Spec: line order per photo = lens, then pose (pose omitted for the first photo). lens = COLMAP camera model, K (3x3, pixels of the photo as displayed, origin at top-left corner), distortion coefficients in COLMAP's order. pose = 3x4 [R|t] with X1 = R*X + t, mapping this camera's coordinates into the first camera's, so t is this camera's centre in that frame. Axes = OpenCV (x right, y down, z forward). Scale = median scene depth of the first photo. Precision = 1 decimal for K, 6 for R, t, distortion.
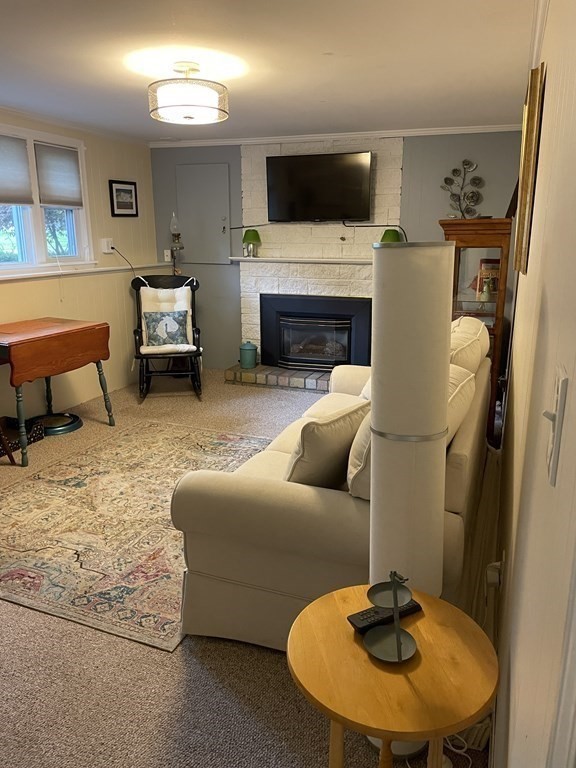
lens RADIAL K [[577.5, 0, 288.6], [0, 577.5, 383.1], [0, 0, 1]] dist [0.006734, -0.047694]
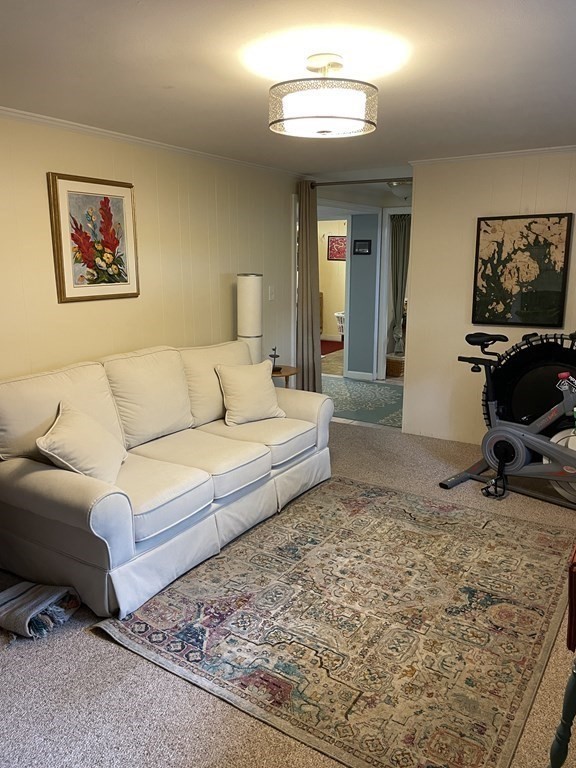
lens RADIAL K [[577.5, 0, 288.0], [0, 577.5, 383.7], [0, 0, 1]] dist [0.006734, -0.047694]
pose [[-0.980357, -0.049346, 0.190958, -0.237514], [0.042608, 0.892345, 0.449338, -0.434896], [-0.192573, 0.448648, -0.872714, 1.531008]]
